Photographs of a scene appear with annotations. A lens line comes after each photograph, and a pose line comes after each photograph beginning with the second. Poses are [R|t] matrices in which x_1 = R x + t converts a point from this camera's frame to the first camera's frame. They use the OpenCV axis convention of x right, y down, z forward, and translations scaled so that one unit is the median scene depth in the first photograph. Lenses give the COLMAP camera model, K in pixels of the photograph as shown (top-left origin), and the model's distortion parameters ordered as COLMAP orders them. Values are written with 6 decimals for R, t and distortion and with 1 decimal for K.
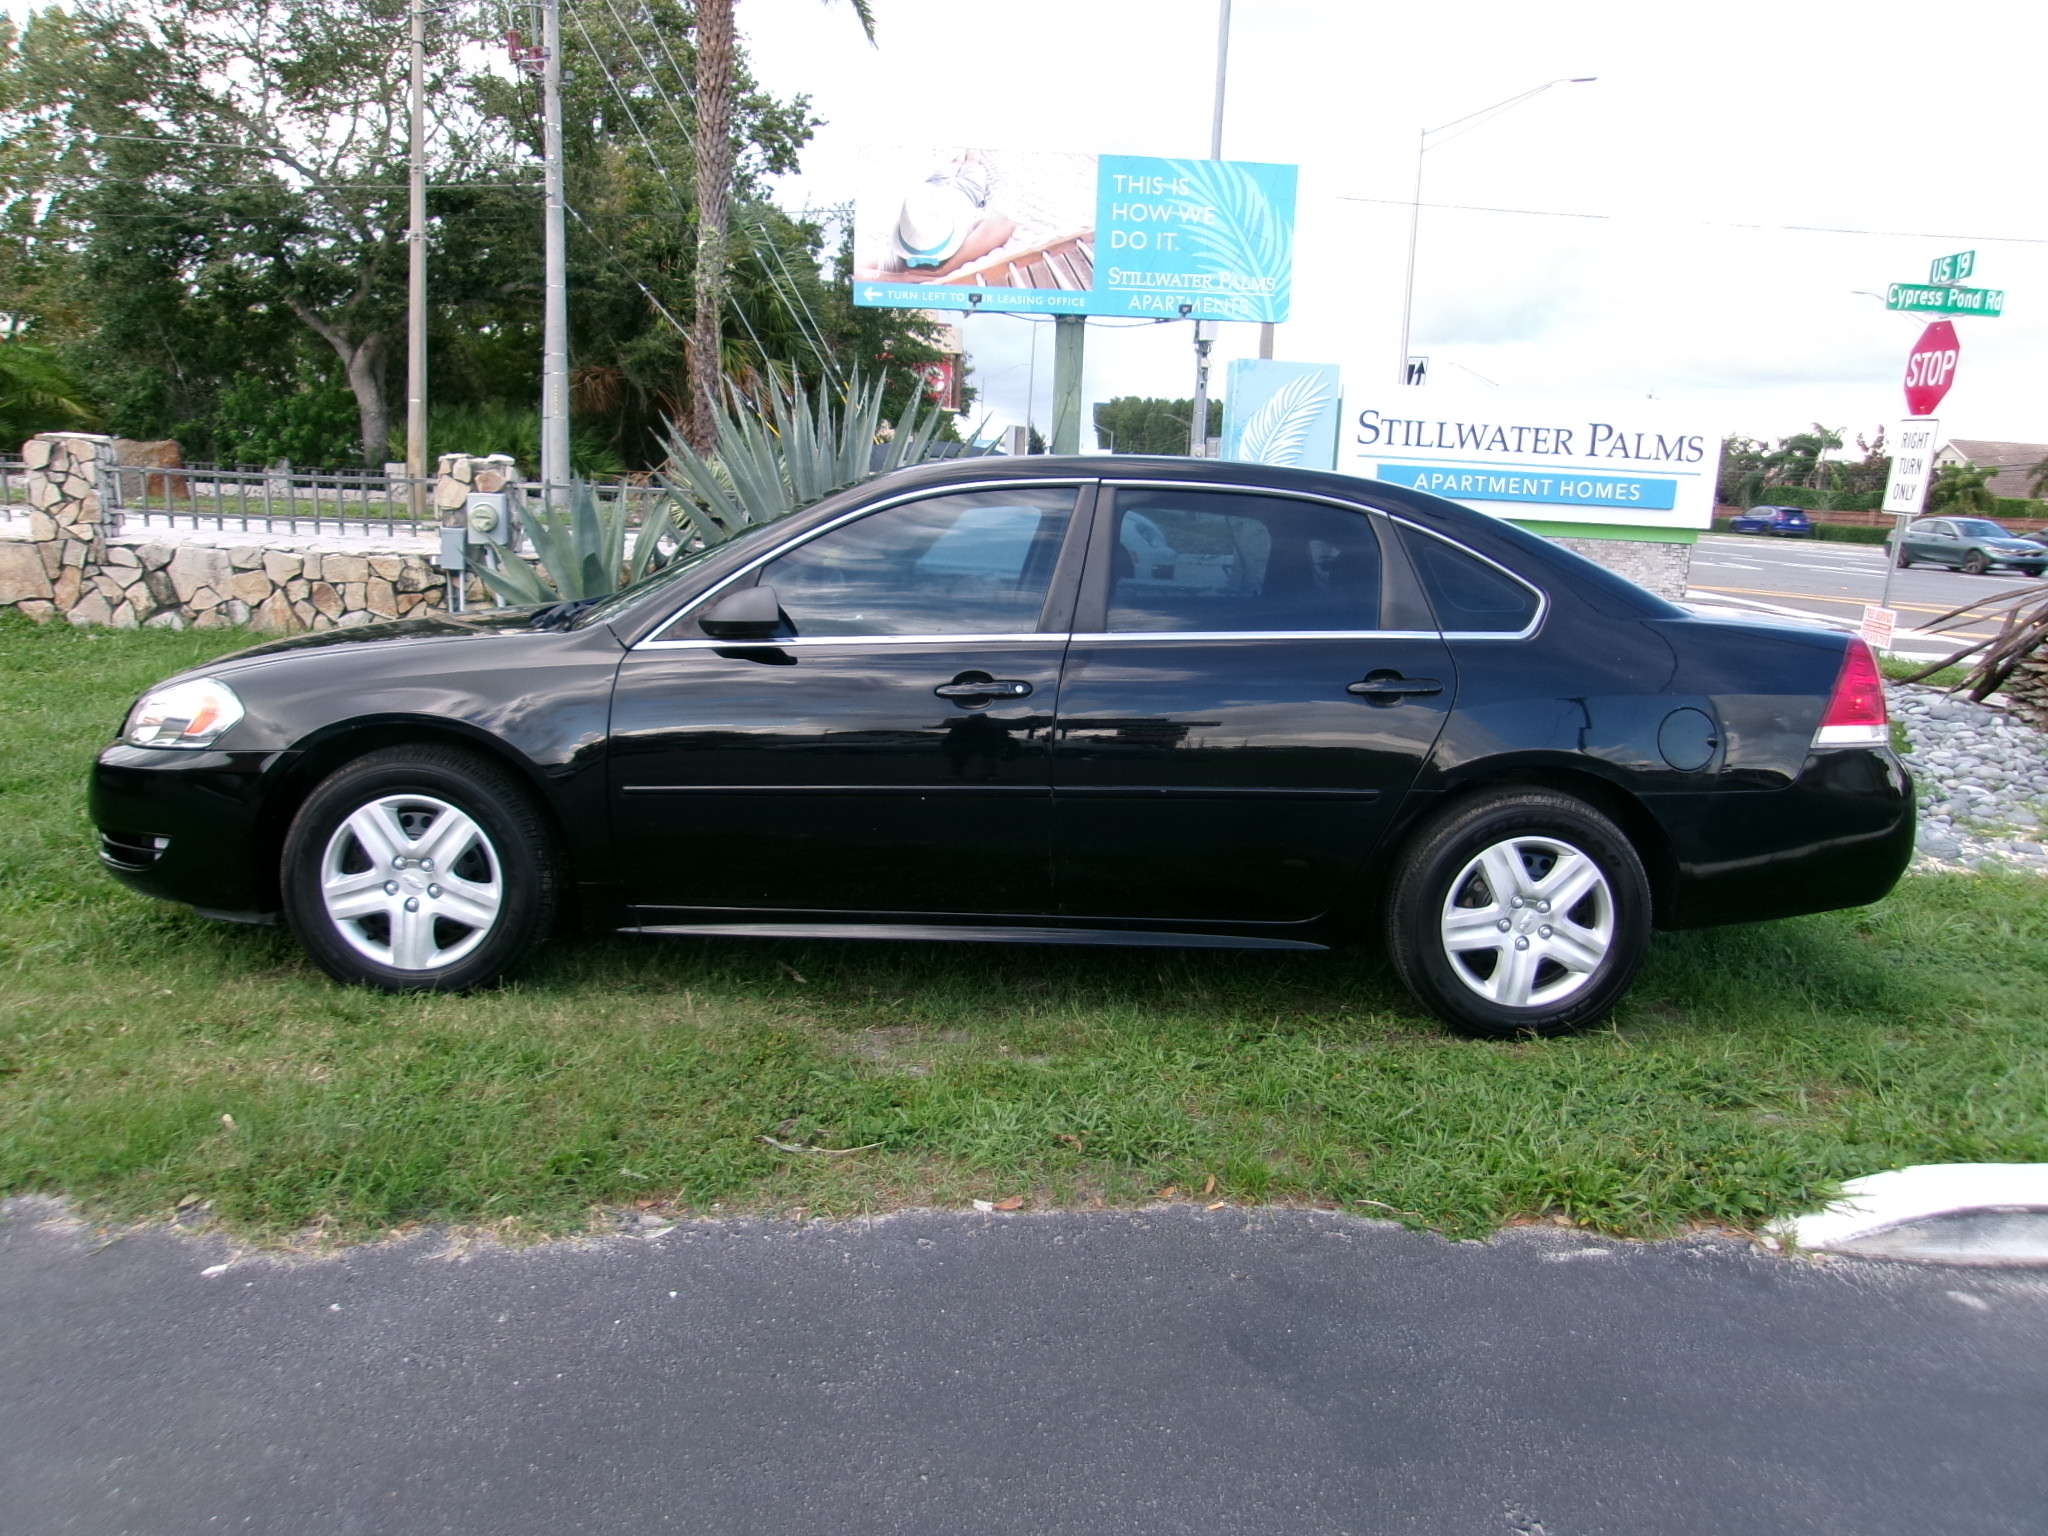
lens RADIAL K [[1622.0, 0, 1023.4], [0, 1622.0, 765.8], [0, 0, 1]] dist [0.000154, -0.000065]
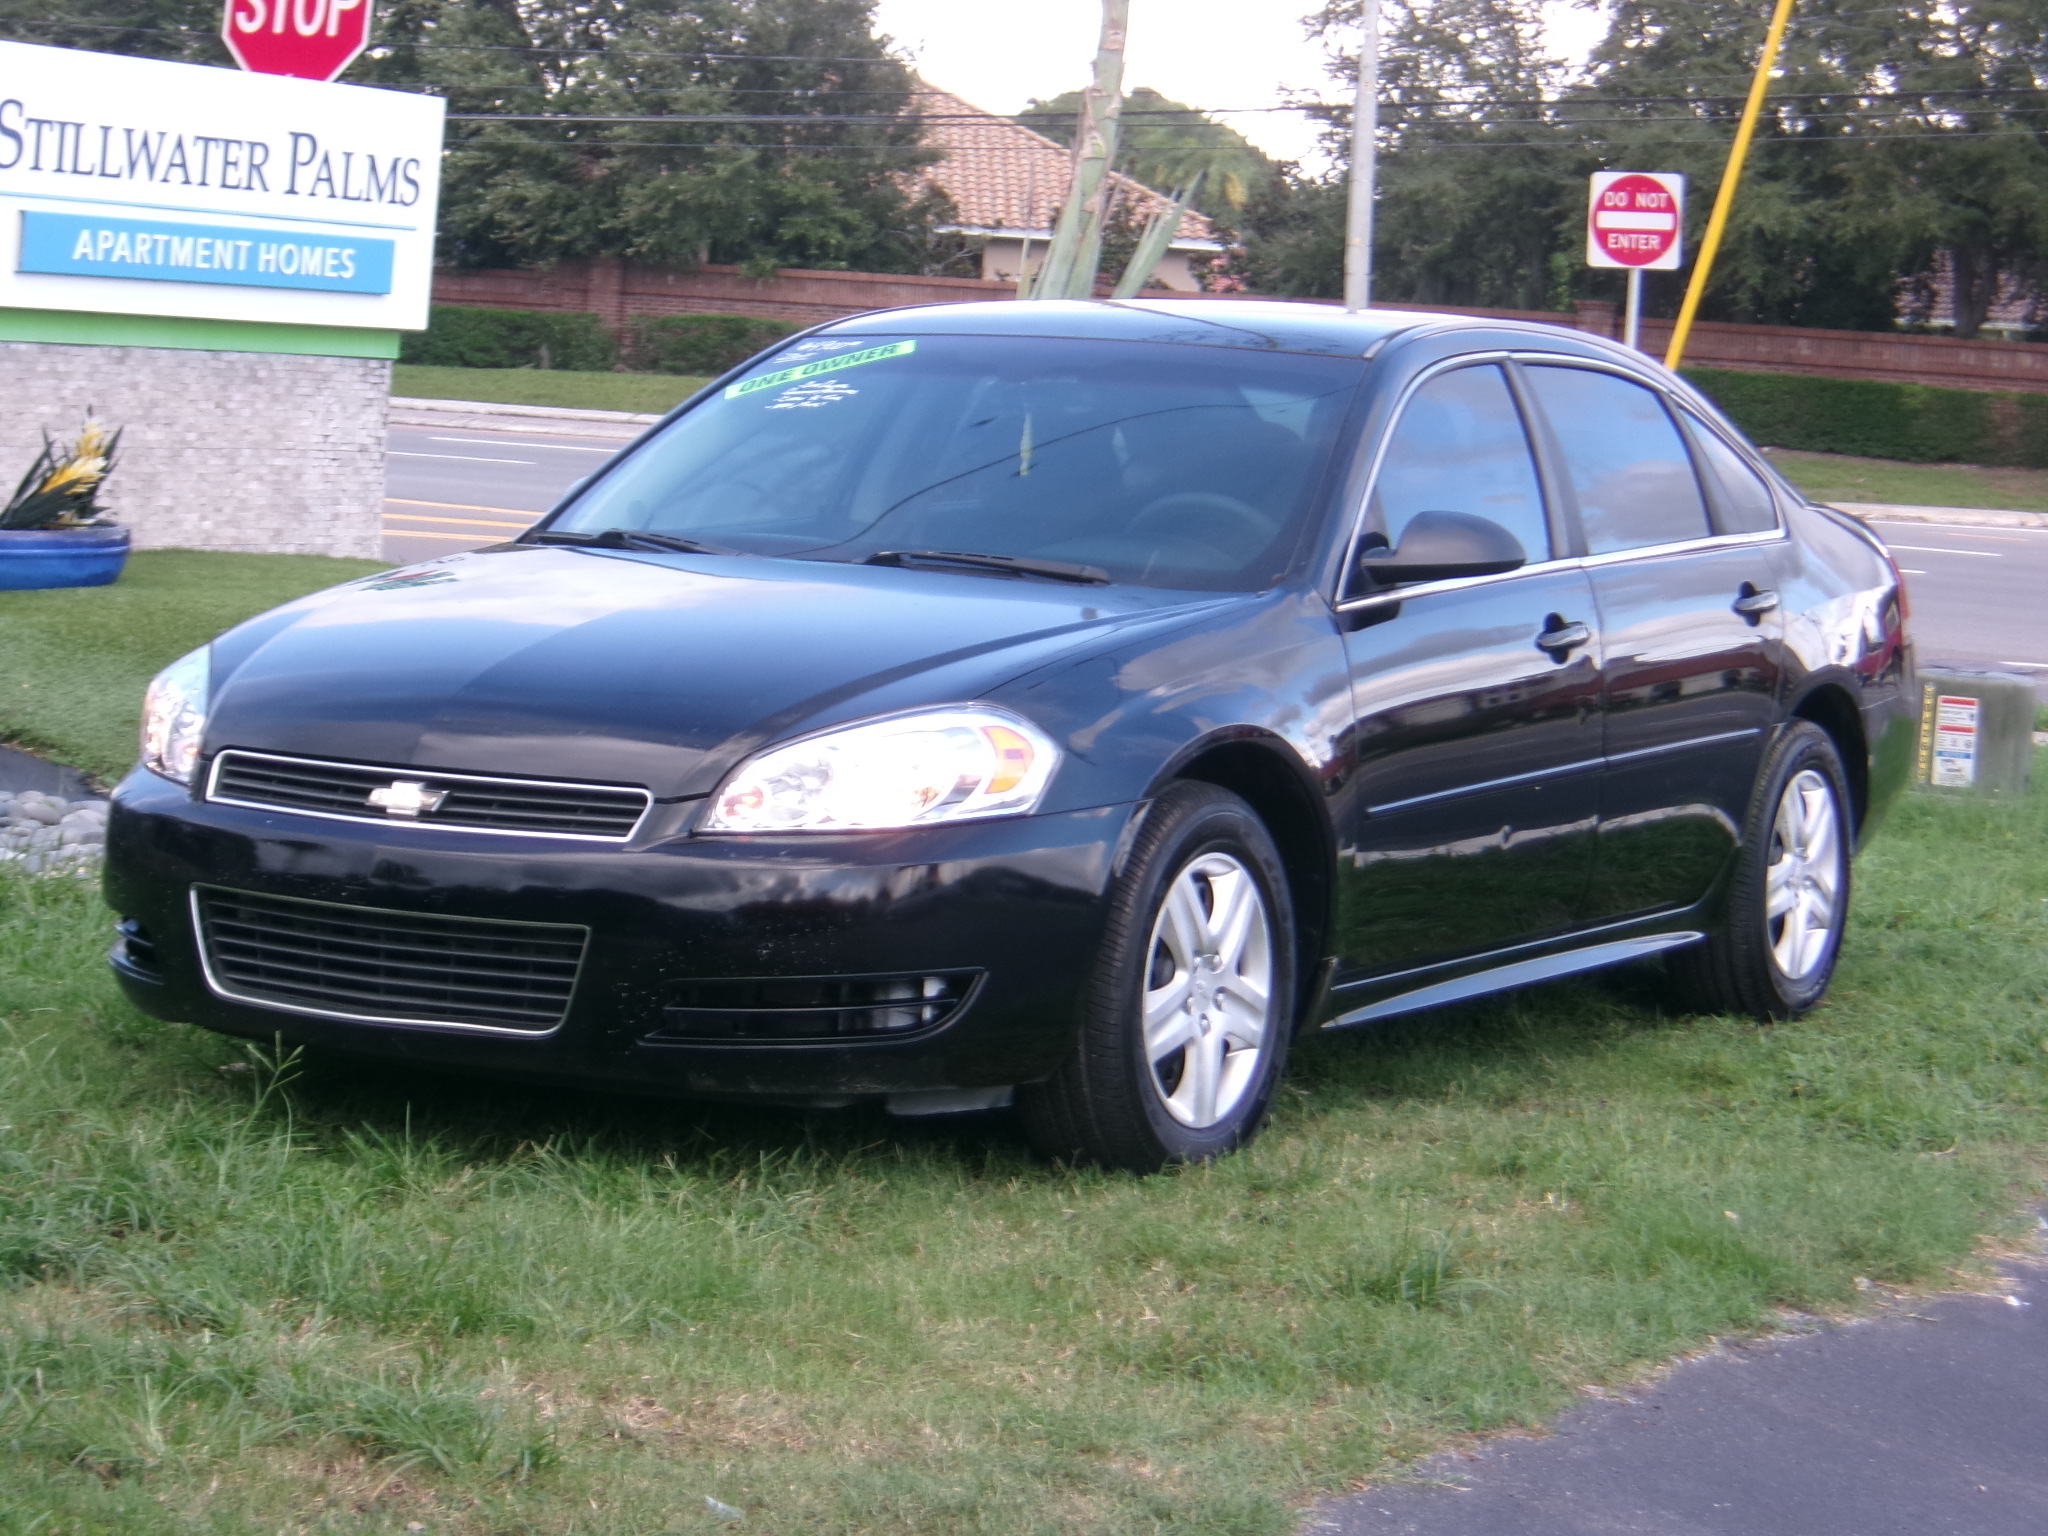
lens RADIAL K [[5185.4, 0, 1023.9], [0, 5185.4, 768.6], [0, 0, 1]] dist [-0.363883, 0.000000]
pose [[0.546562, -0.076115, 0.833952, -0.889252], [0.091462, 0.995329, 0.030900, -0.039971], [-0.832409, 0.059386, 0.550971, -0.070887]]
